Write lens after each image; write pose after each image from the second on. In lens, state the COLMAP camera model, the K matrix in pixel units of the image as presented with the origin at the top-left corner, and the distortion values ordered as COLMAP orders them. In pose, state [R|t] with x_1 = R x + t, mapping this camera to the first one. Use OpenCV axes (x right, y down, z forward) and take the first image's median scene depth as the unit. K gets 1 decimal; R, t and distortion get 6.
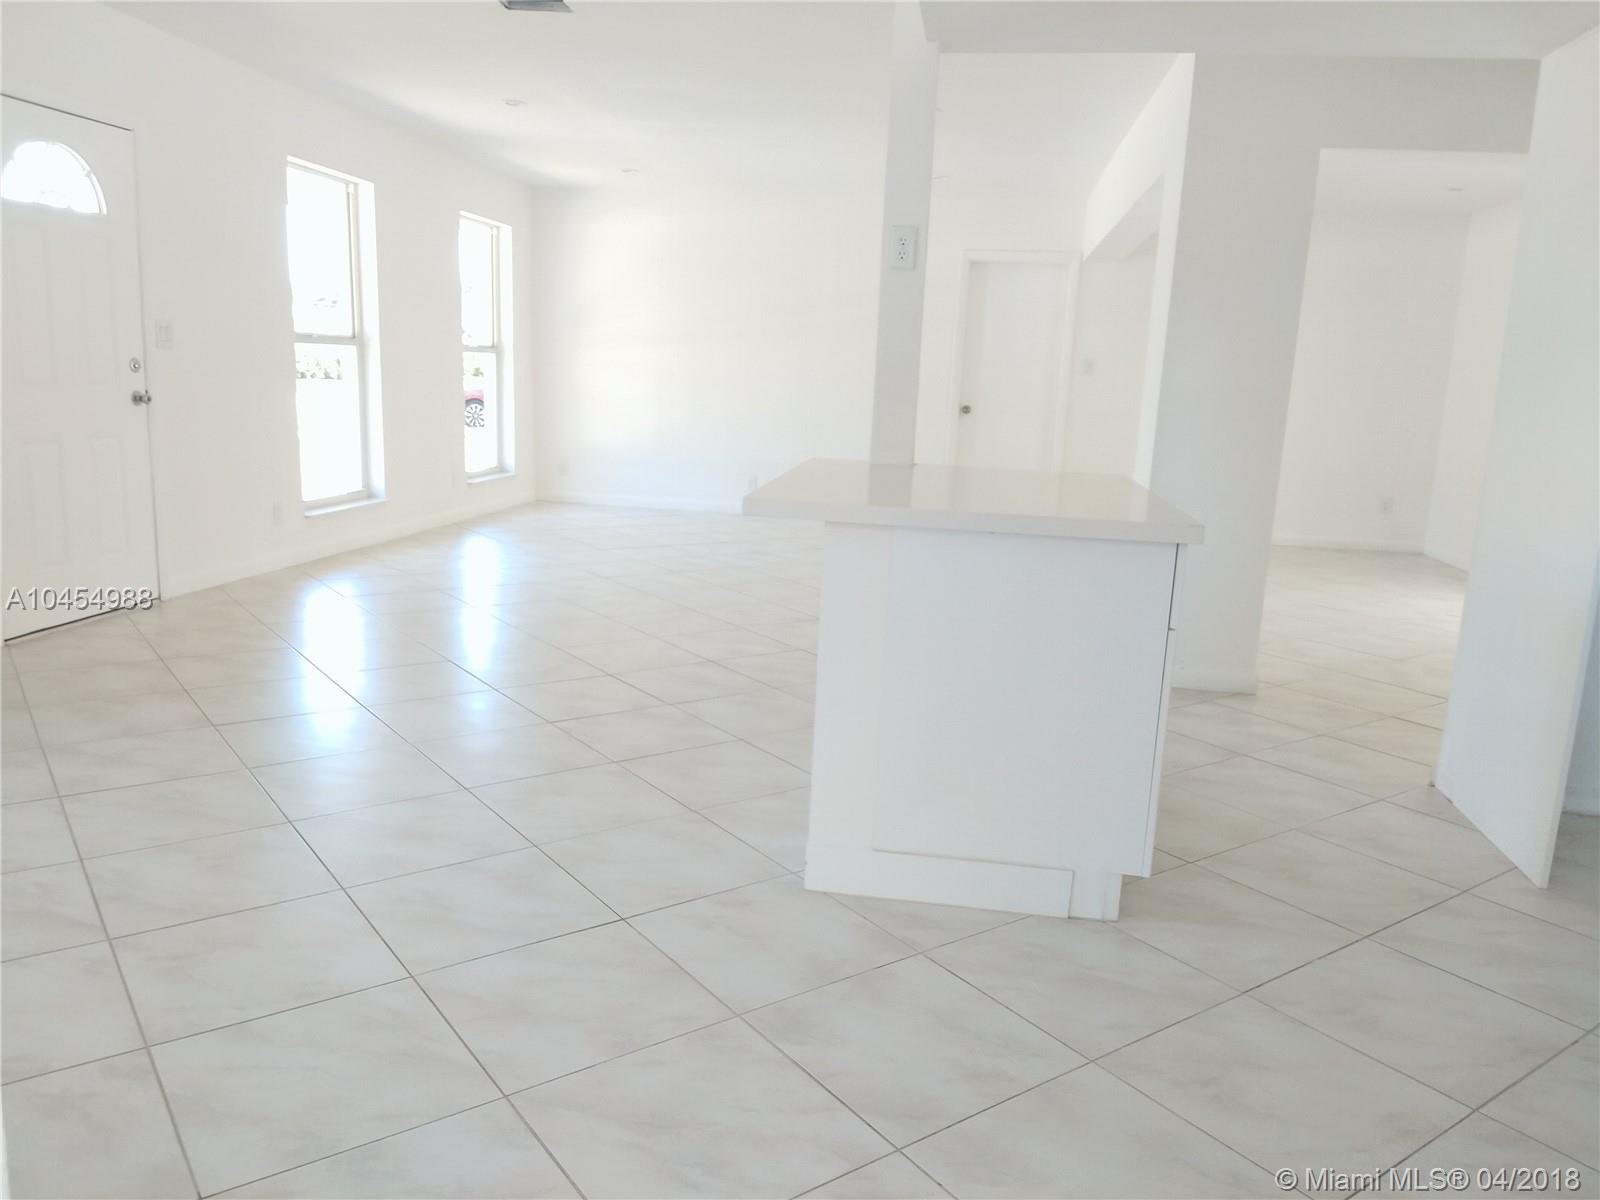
lens RADIAL K [[1208.9, 0, 800.3], [0, 1208.9, 601.8], [0, 0, 1]] dist [0.001268, -0.001921]
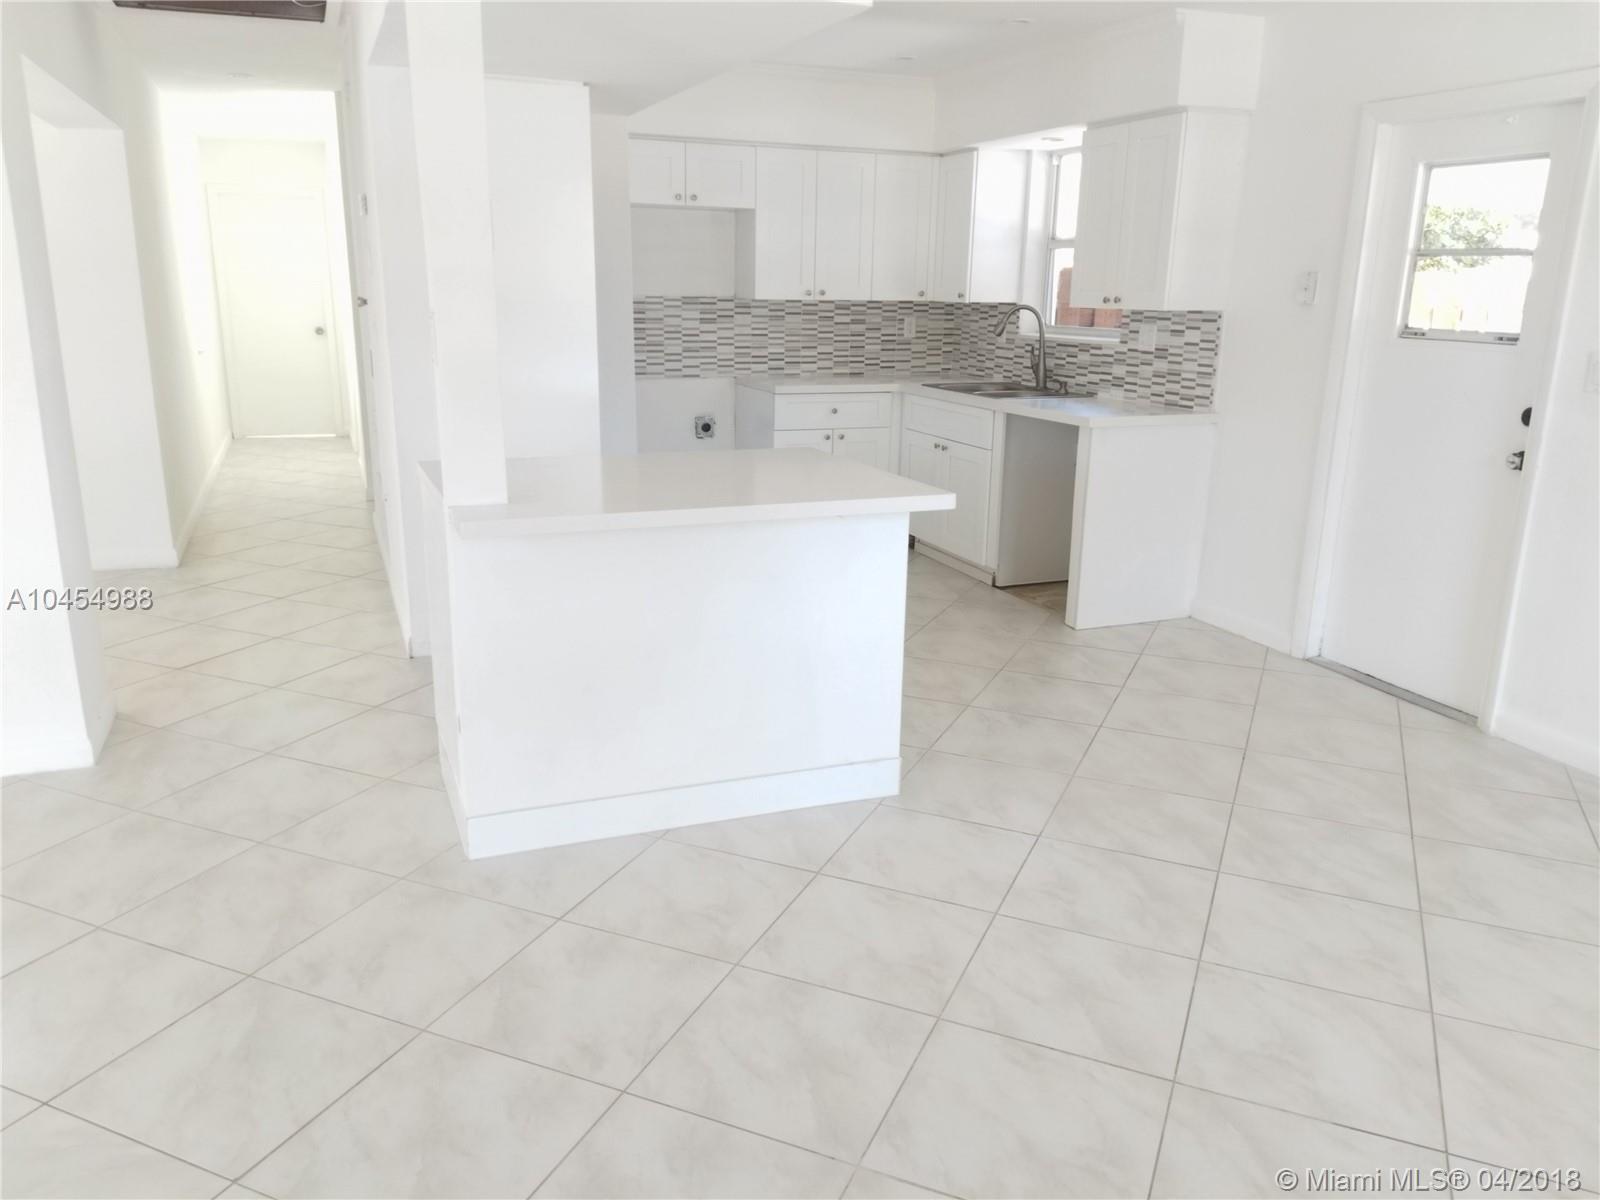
lens RADIAL K [[1208.9, 0, 801.0], [0, 1208.9, 600.5], [0, 0, 1]] dist [0.001268, -0.001921]
pose [[-0.496782, -0.278386, 0.822015, -1.101775], [0.138918, 0.909439, 0.391948, -0.536417], [-0.856685, 0.308905, -0.413120, 1.858644]]
